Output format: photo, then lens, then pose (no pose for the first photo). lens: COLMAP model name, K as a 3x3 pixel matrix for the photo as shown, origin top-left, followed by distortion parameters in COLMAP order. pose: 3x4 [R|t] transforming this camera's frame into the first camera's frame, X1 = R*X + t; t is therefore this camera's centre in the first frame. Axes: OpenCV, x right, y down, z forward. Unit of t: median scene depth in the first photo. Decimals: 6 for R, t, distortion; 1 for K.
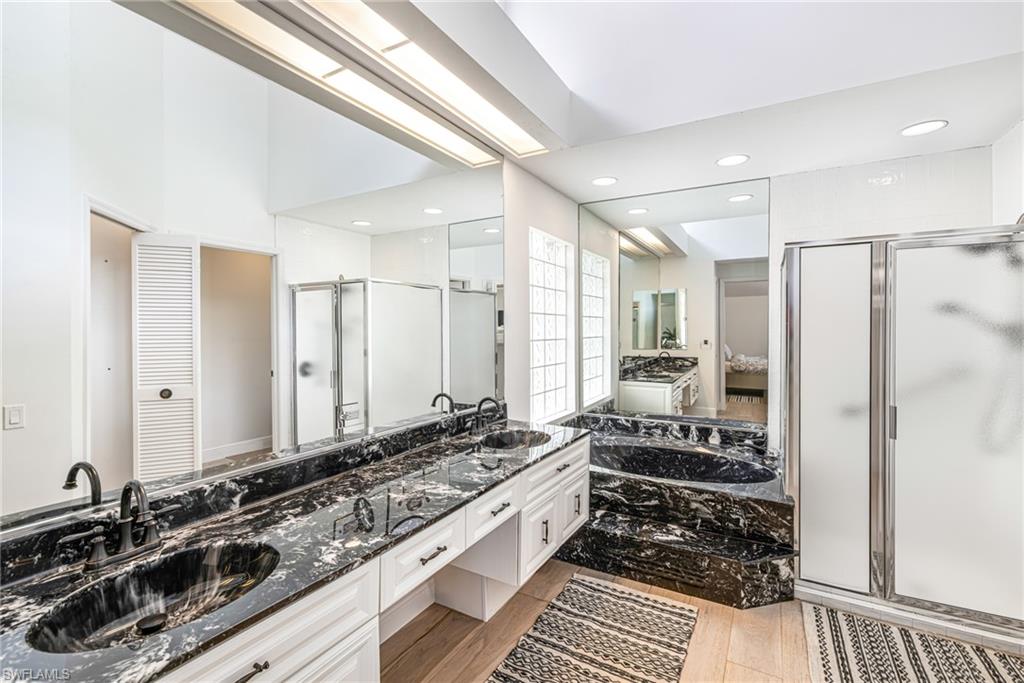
lens RADIAL K [[452.1, 0, 512.0], [0, 452.1, 336.7], [0, 0, 1]] dist [0.004613, 0.000173]
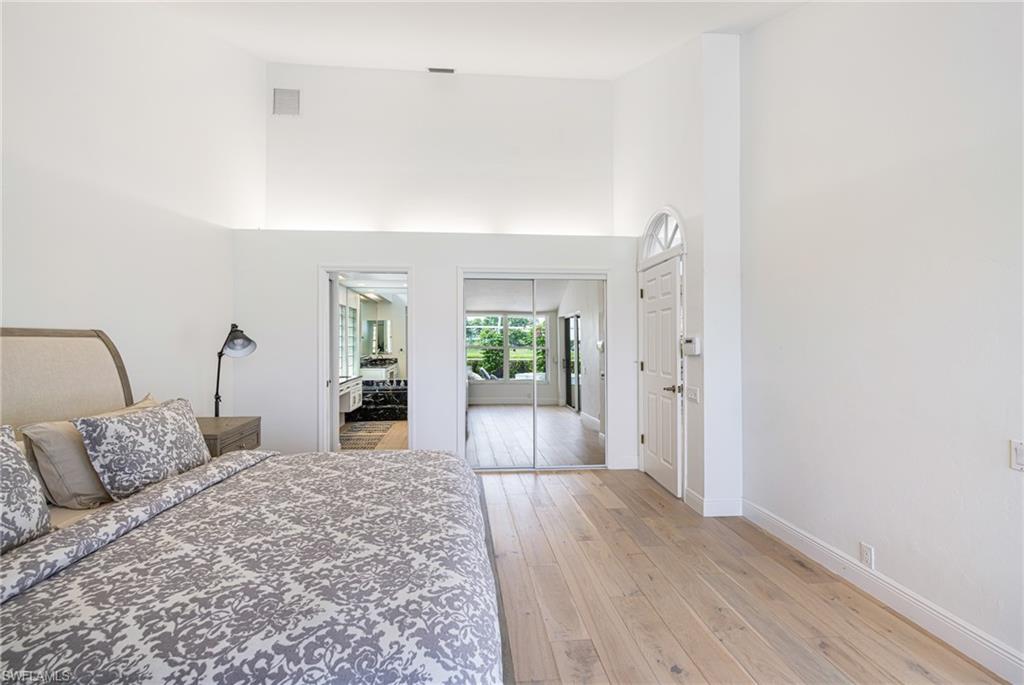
lens RADIAL K [[452.1, 0, 510.3], [0, 452.1, 343.2], [0, 0, 1]] dist [0.004613, 0.000173]
pose [[0.809152, 0.002260, 0.587596, -0.378874], [0.006176, 0.999905, -0.012351, 0.012172], [-0.587567, 0.013622, 0.809061, -0.961709]]
